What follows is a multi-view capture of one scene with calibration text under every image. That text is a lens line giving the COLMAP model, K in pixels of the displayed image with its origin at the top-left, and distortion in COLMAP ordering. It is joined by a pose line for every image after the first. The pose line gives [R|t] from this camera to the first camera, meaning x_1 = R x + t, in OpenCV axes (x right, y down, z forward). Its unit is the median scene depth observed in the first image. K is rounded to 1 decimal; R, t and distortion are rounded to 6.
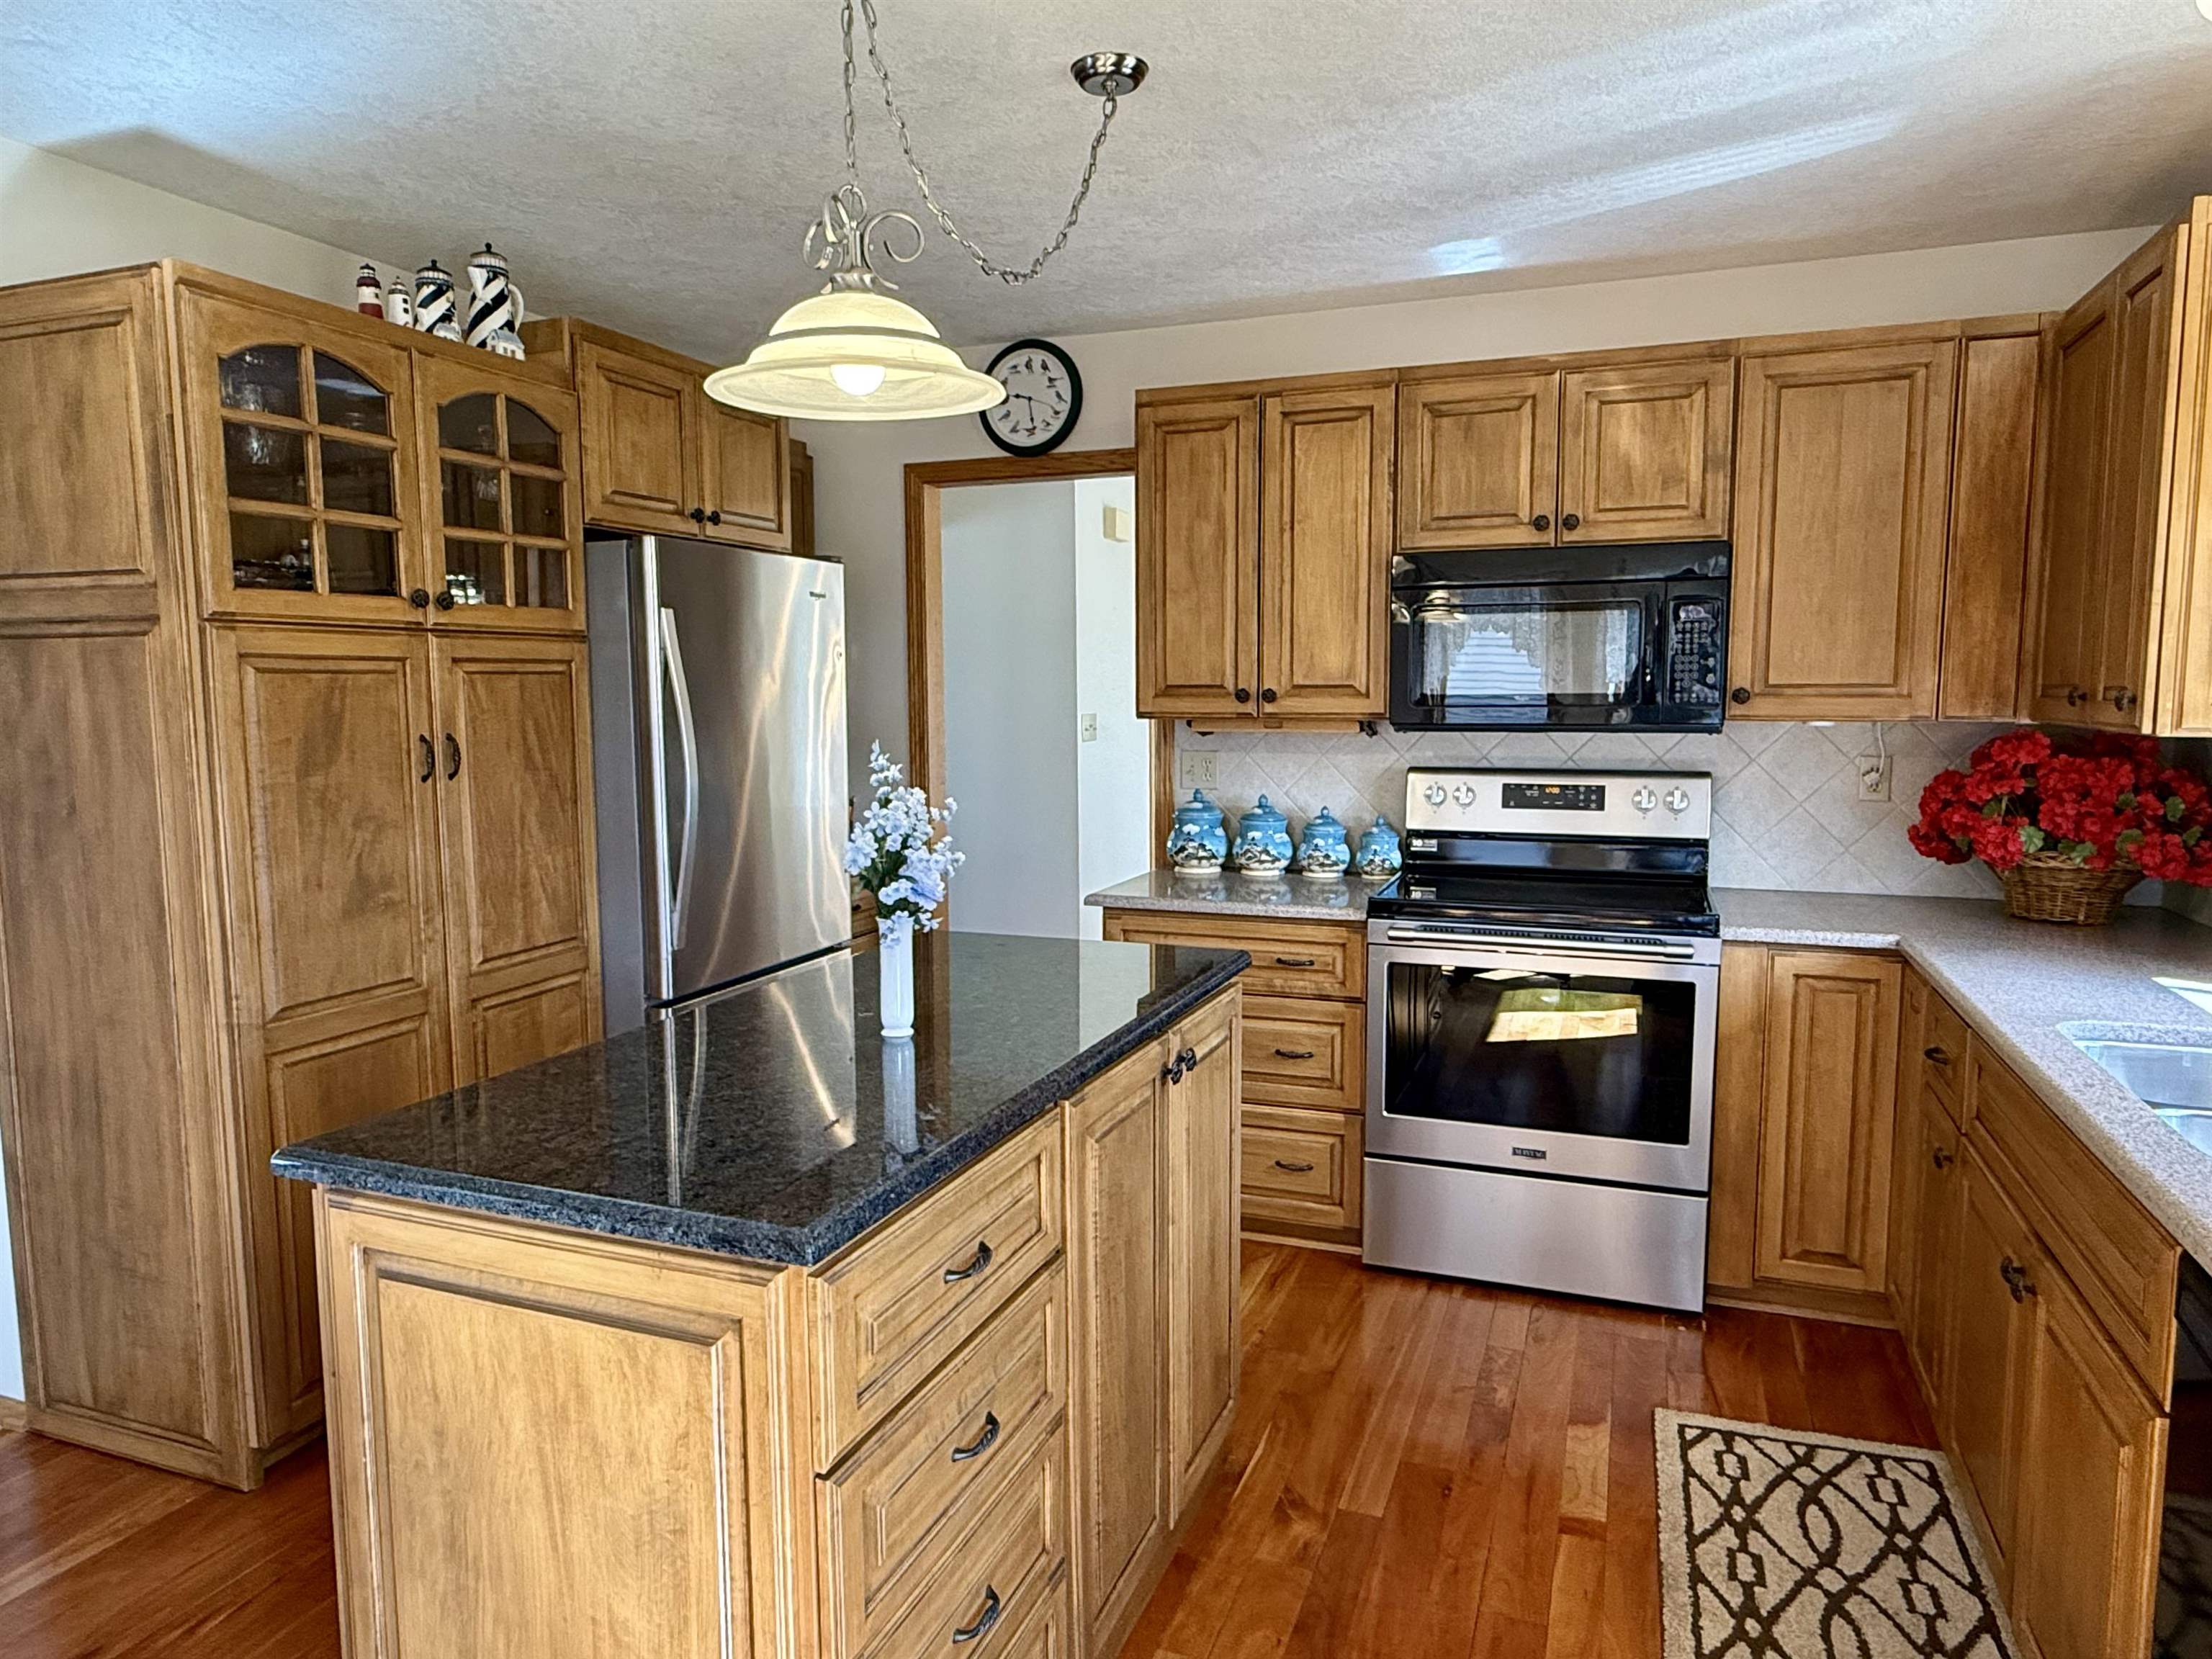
lens RADIAL K [[1403.6, 0, 1103.3], [0, 1403.6, 830.2], [0, 0, 1]] dist [0.004394, -0.005402]
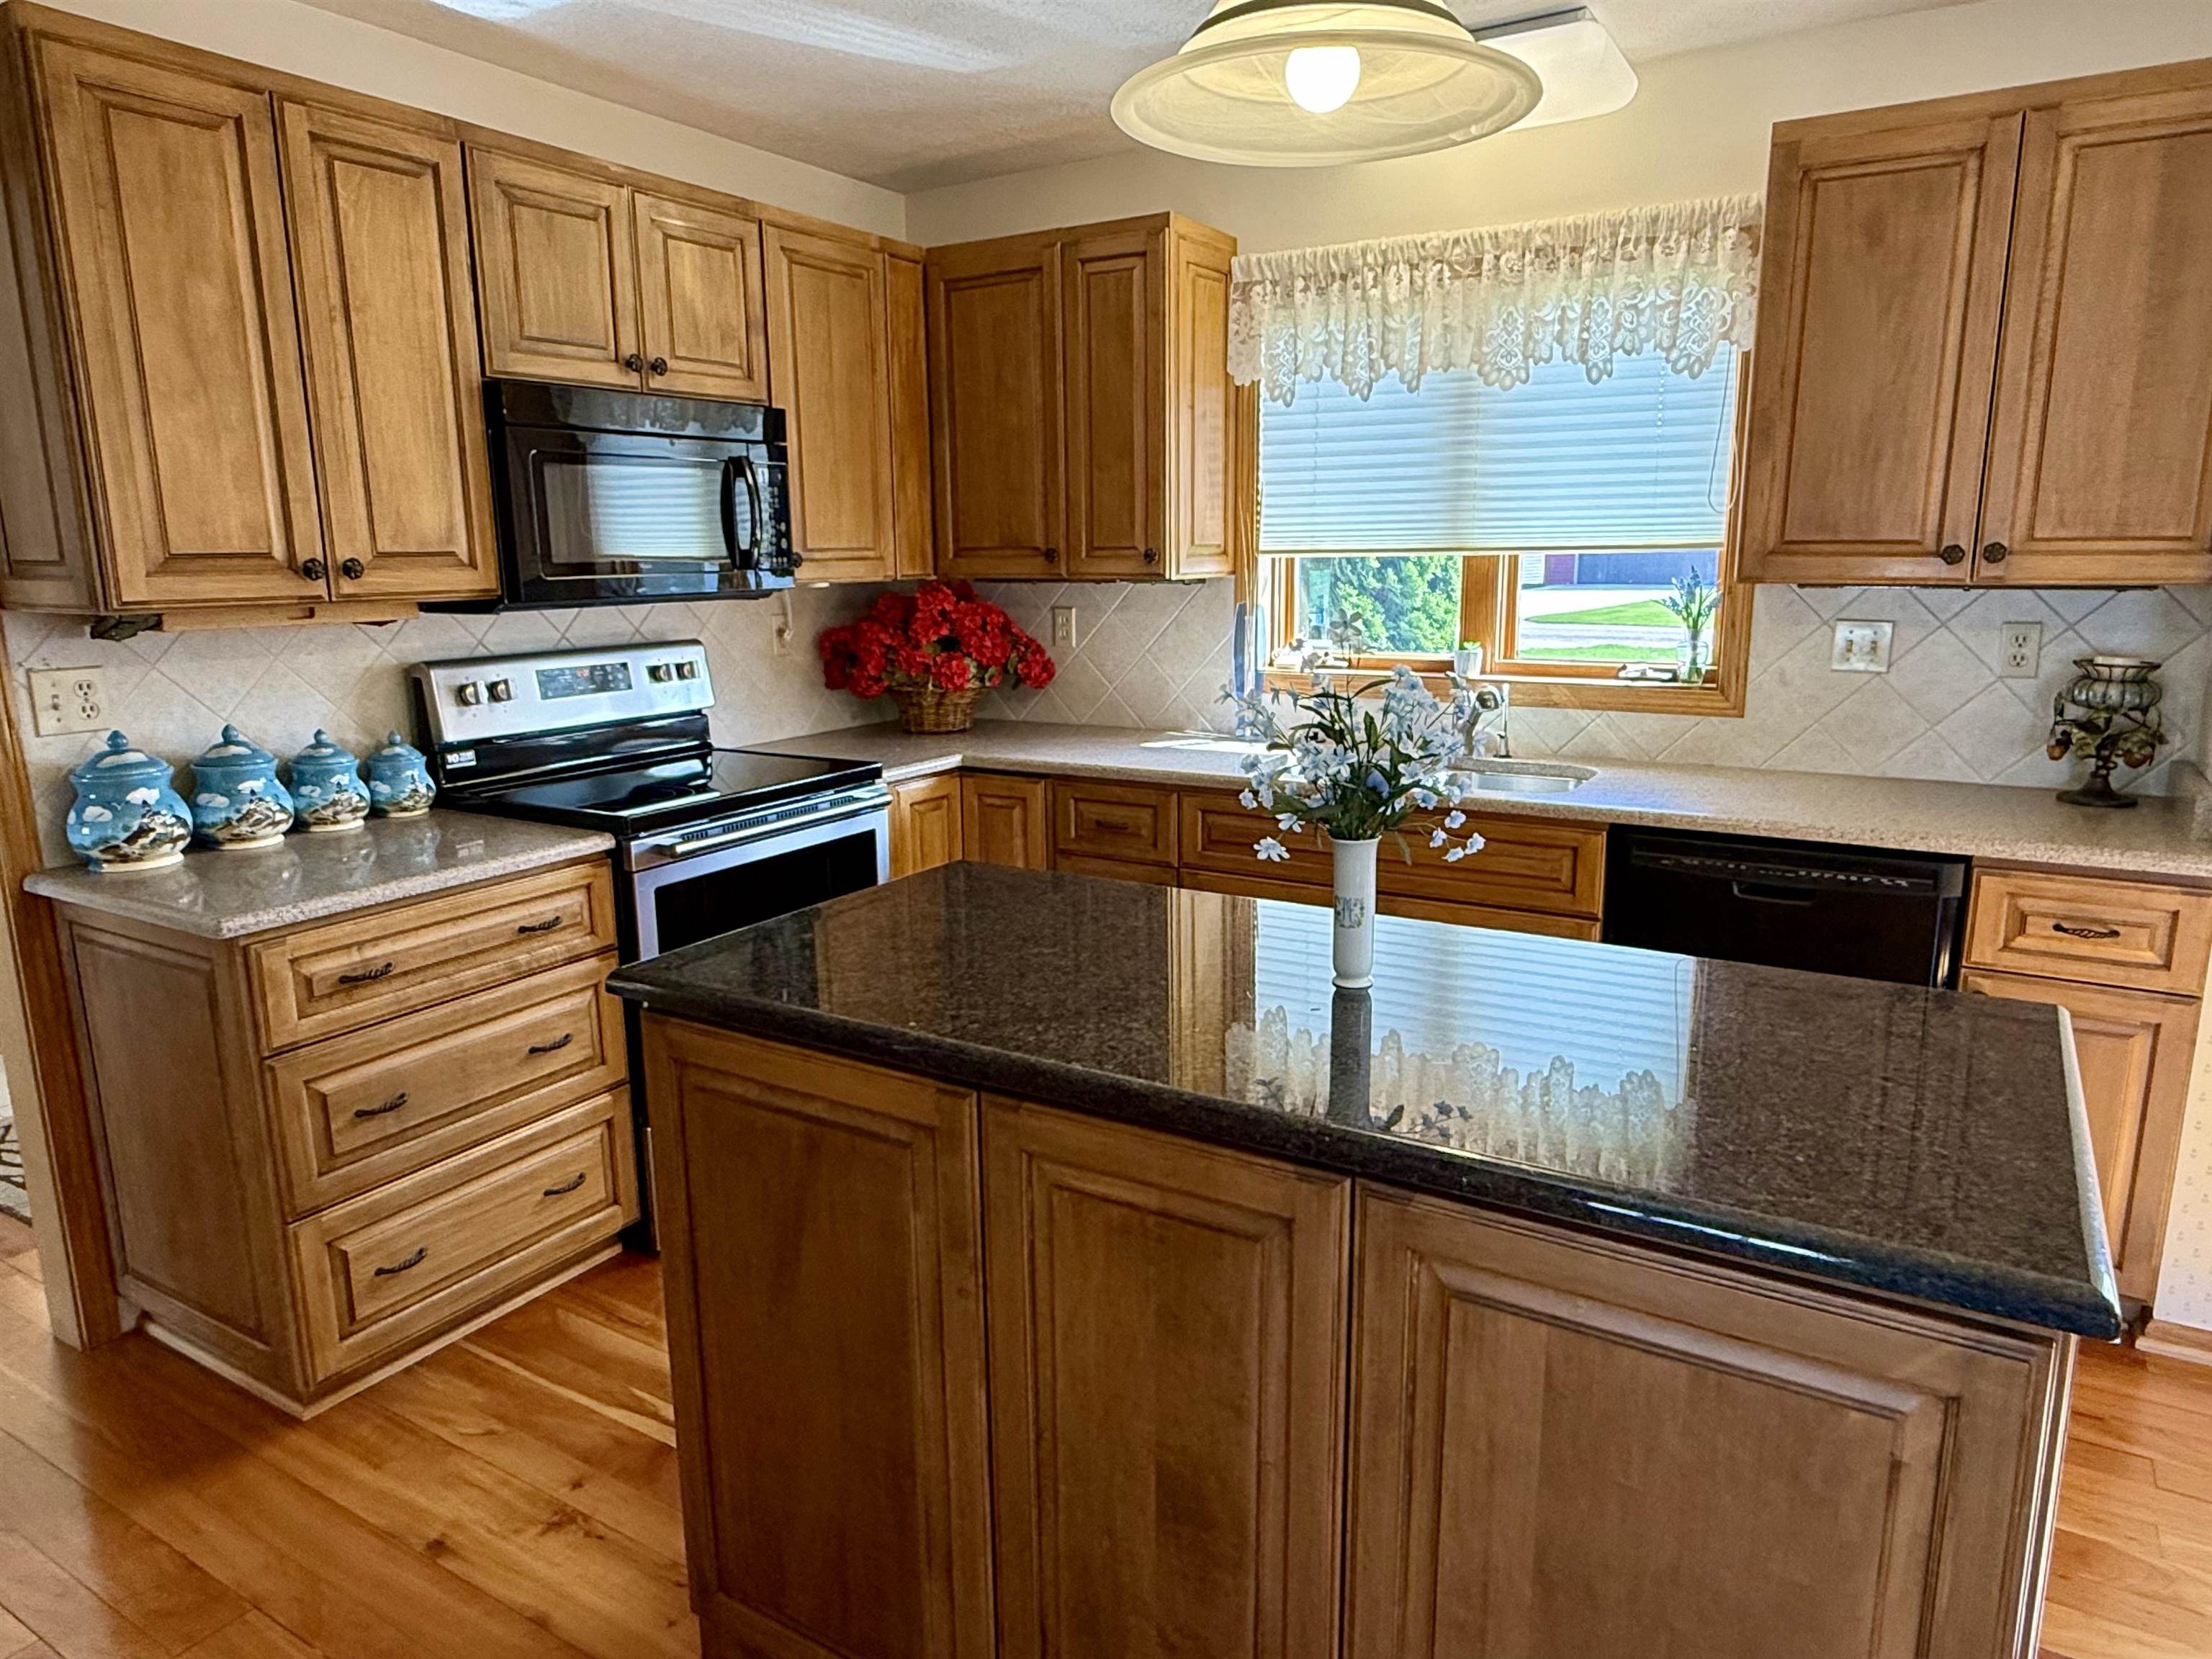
lens RADIAL K [[1403.6, 0, 1106.4], [0, 1403.6, 827.6], [0, 0, 1]] dist [0.004394, -0.005402]
pose [[0.171504, -0.192639, 0.966166, -0.514328], [0.113411, 0.978037, 0.174875, -0.052773], [-0.978634, 0.079582, 0.189585, 0.543936]]
